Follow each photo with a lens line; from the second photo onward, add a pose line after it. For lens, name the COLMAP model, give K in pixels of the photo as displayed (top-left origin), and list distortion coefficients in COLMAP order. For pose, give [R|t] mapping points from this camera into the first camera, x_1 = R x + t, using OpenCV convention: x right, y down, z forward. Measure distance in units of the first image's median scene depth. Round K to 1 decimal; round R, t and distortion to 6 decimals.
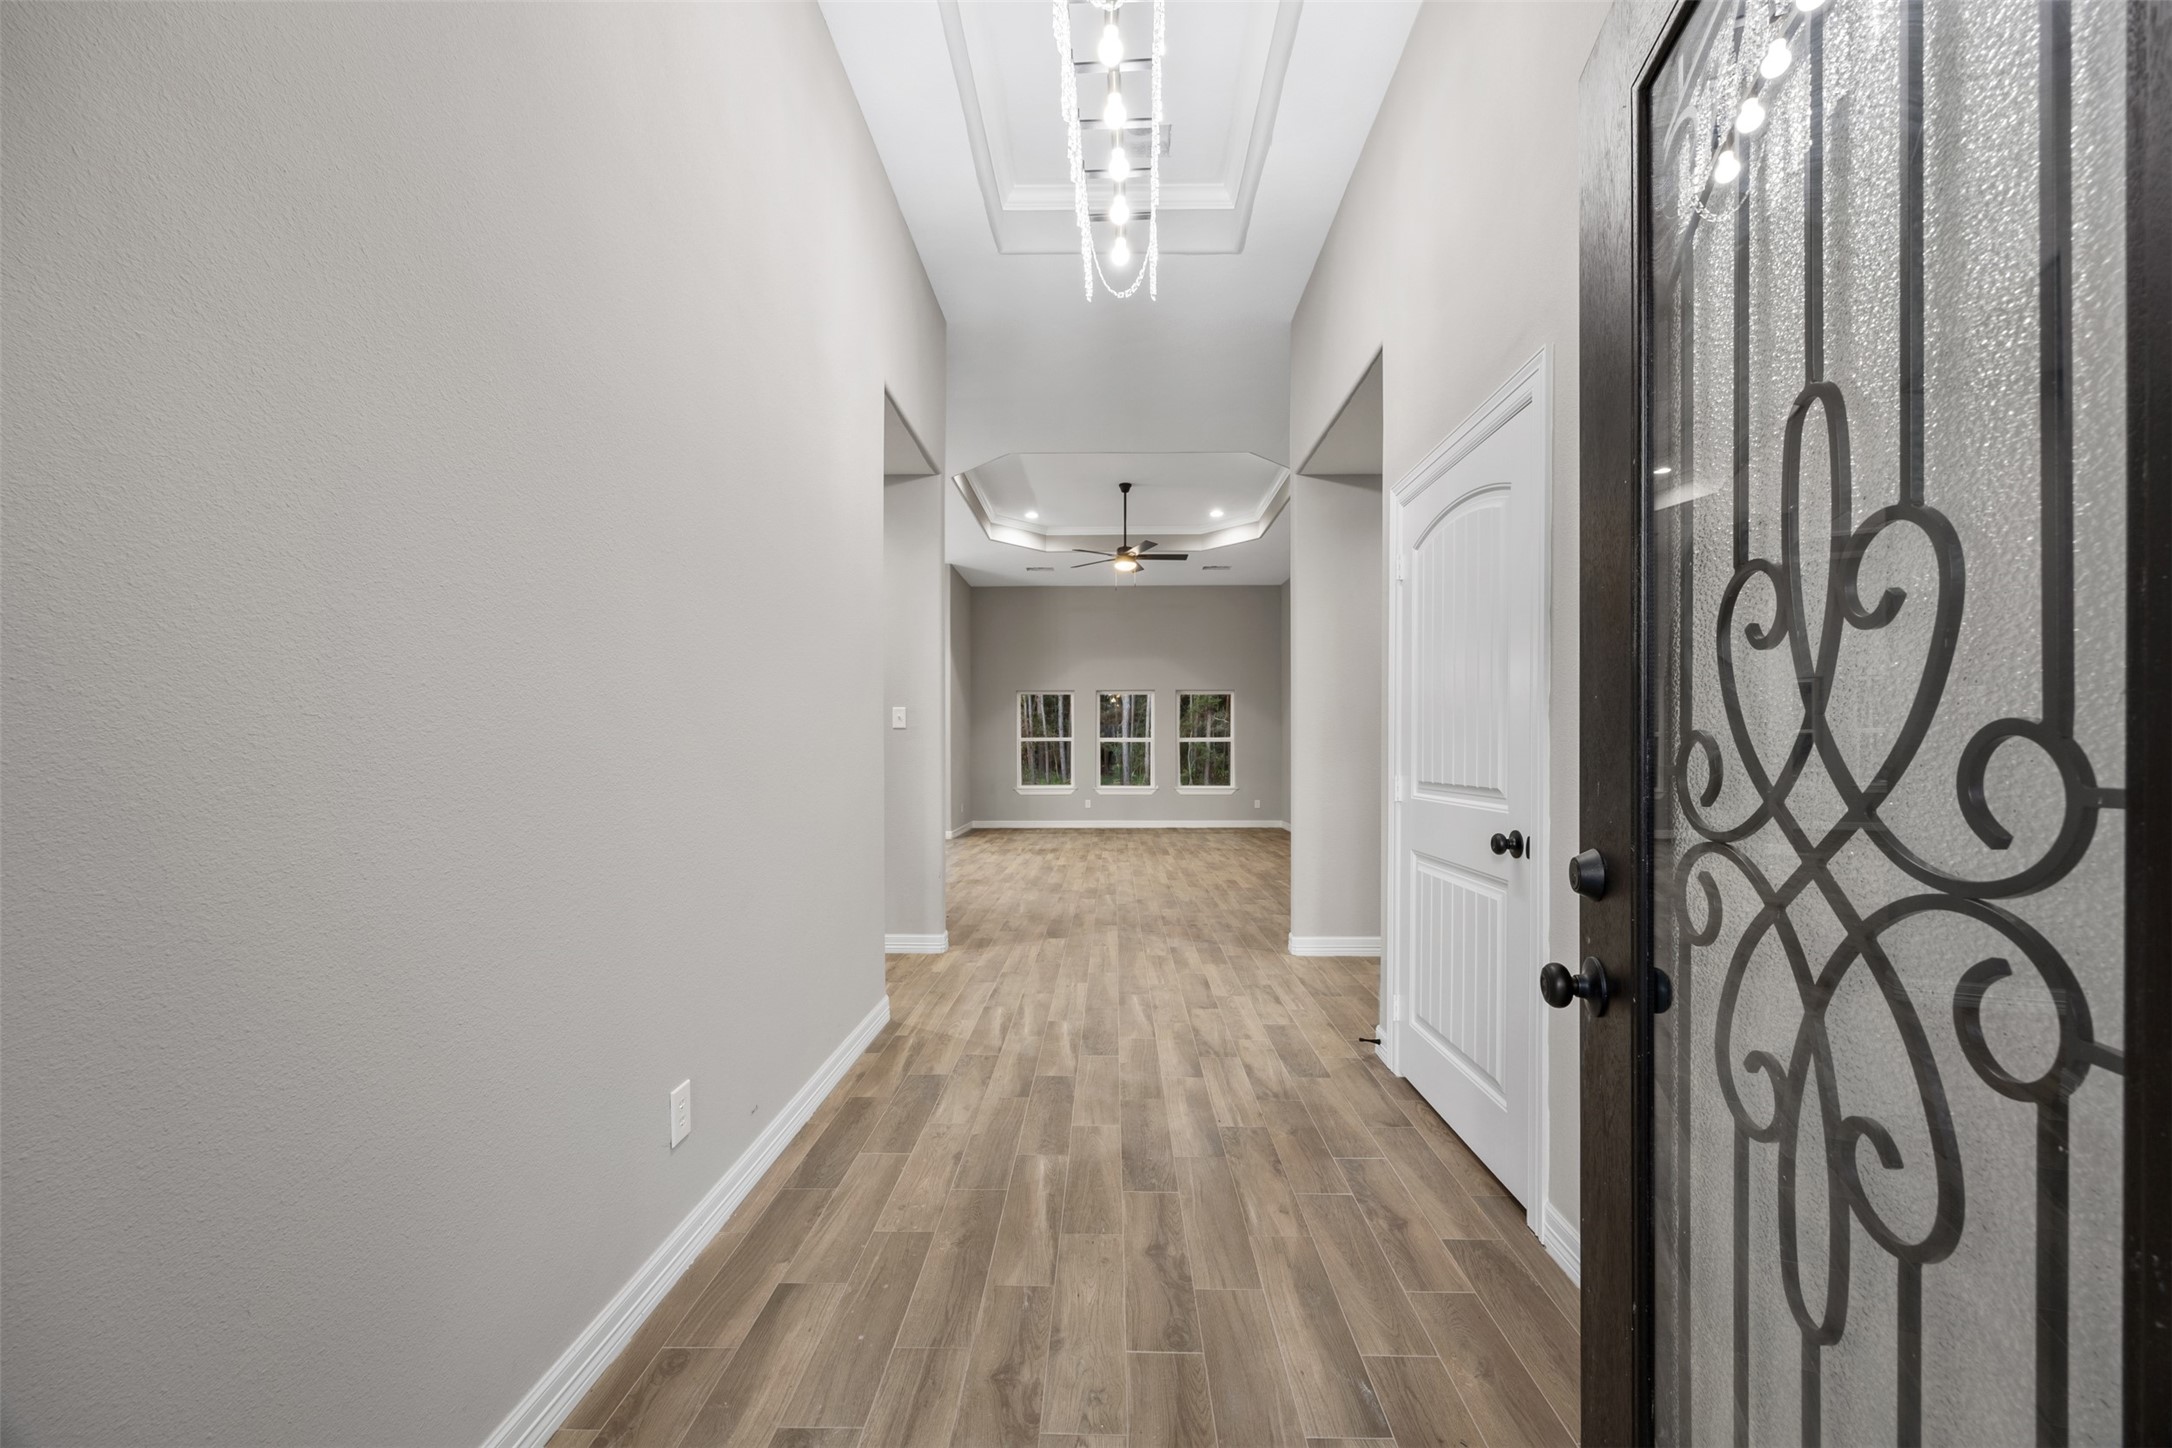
lens RADIAL K [[837.2, 0, 1102.9], [0, 837.2, 740.7], [0, 0, 1]] dist [0.000825, -0.000150]
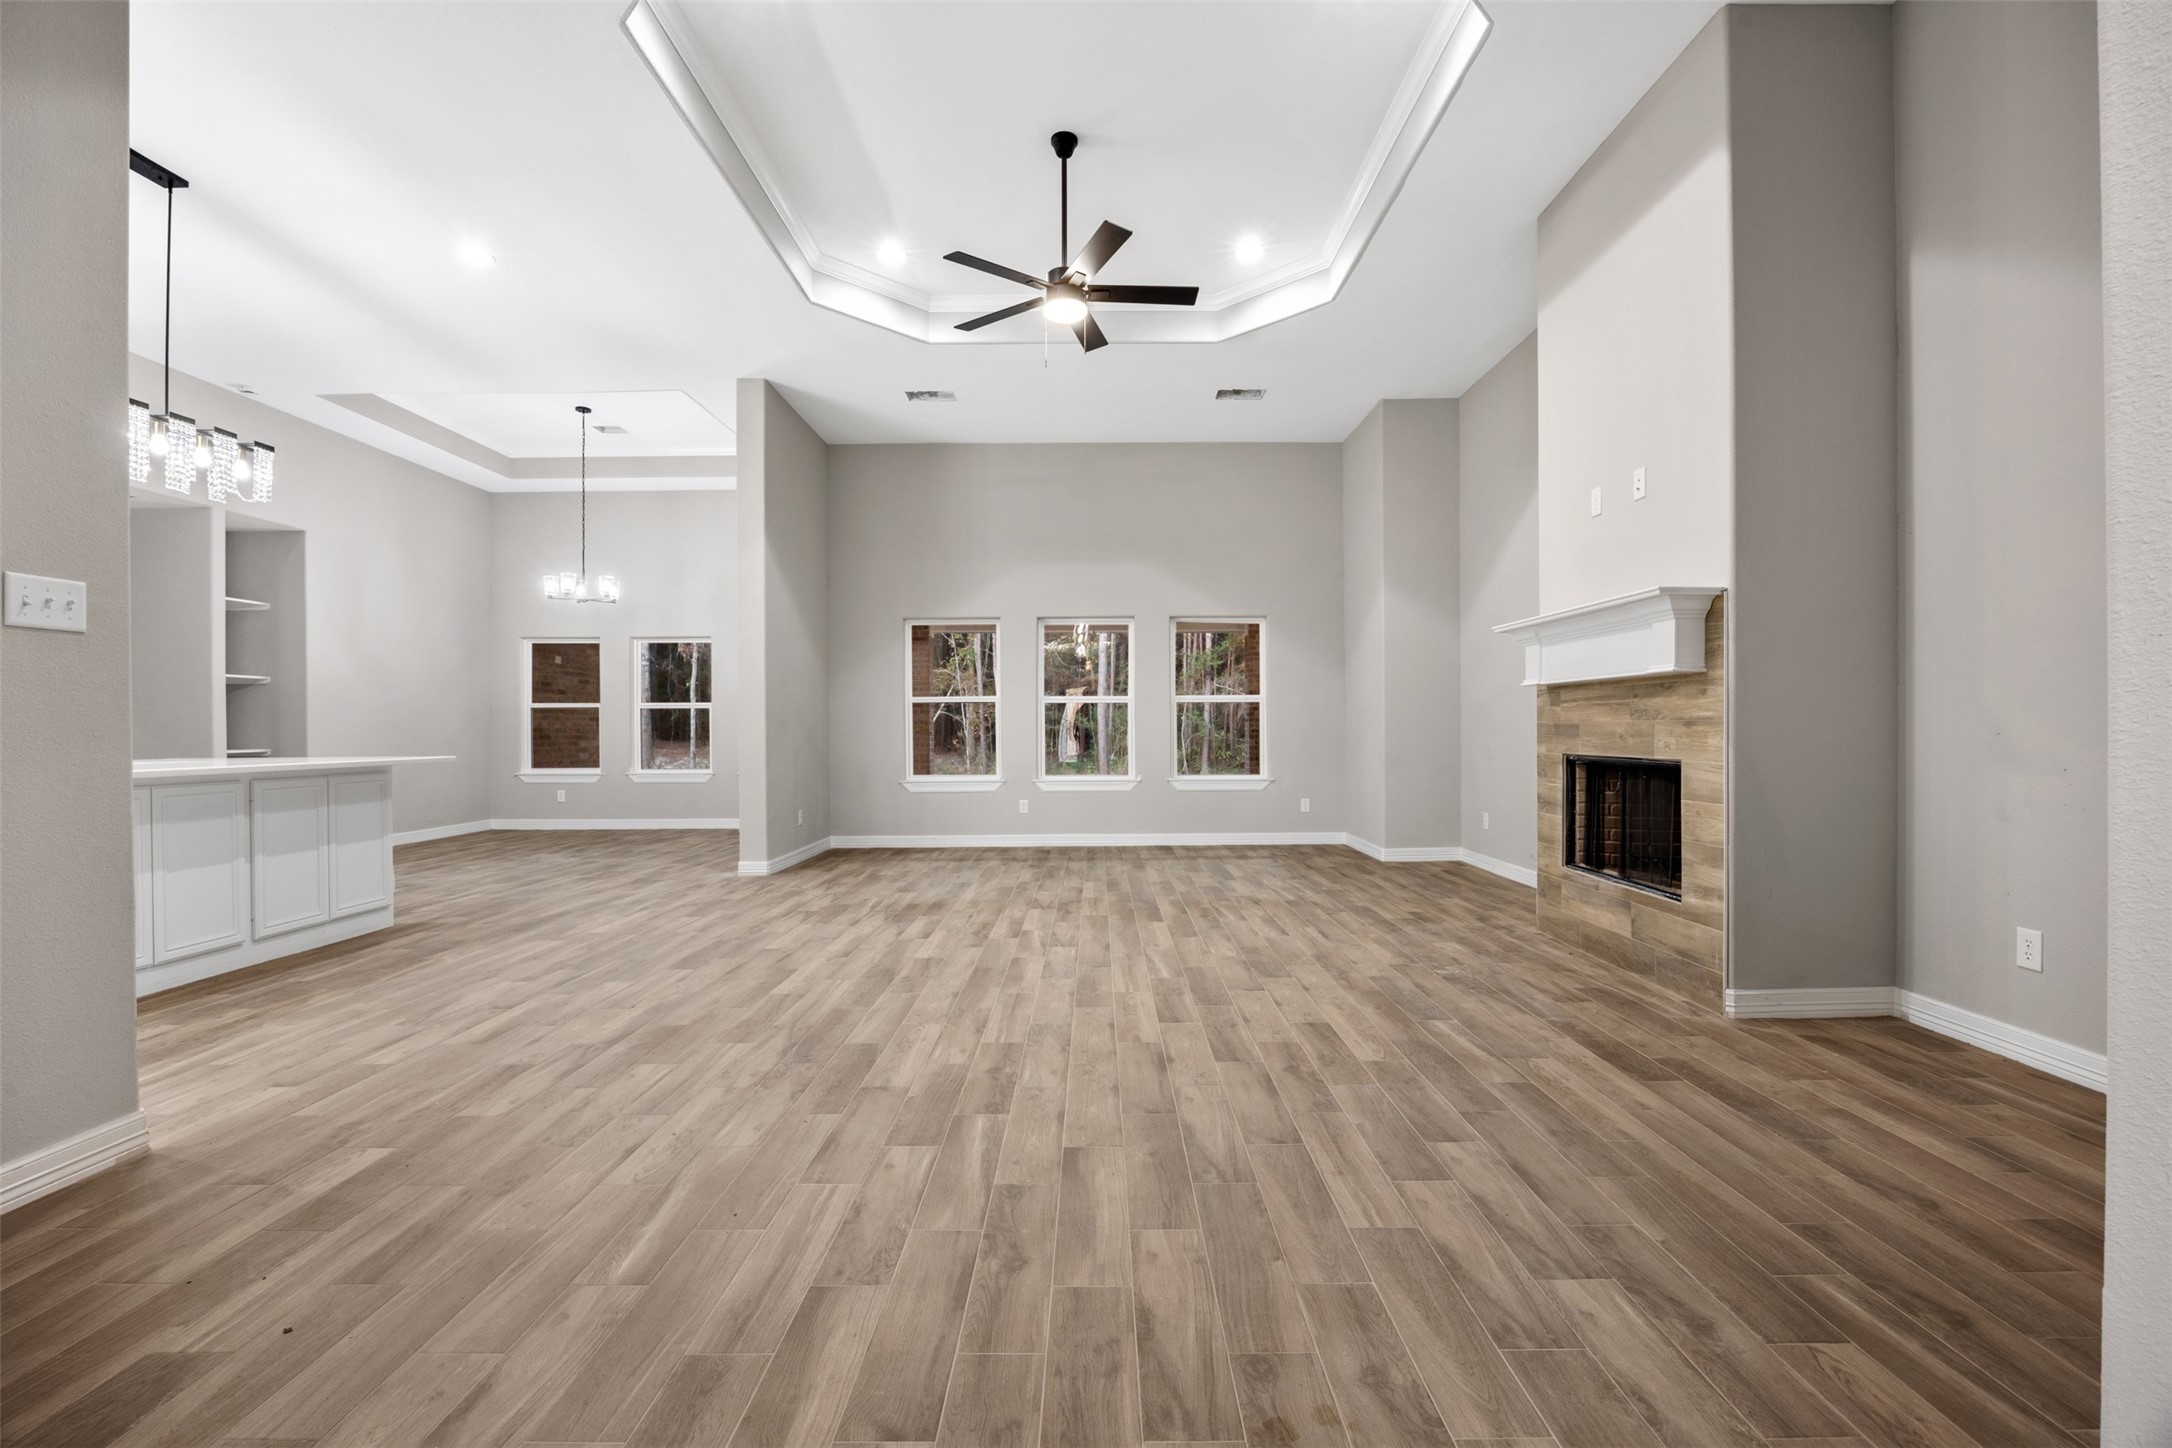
lens RADIAL K [[1124.6, 0, 1076.0], [0, 1124.6, 722.6], [0, 0, 1]] dist [0.003646, 0.000394]
pose [[0.999978, -0.004424, 0.005040, 0.016722], [0.004370, 0.999933, 0.010704, 0.007840], [-0.005087, -0.010681, 0.999930, 0.214055]]
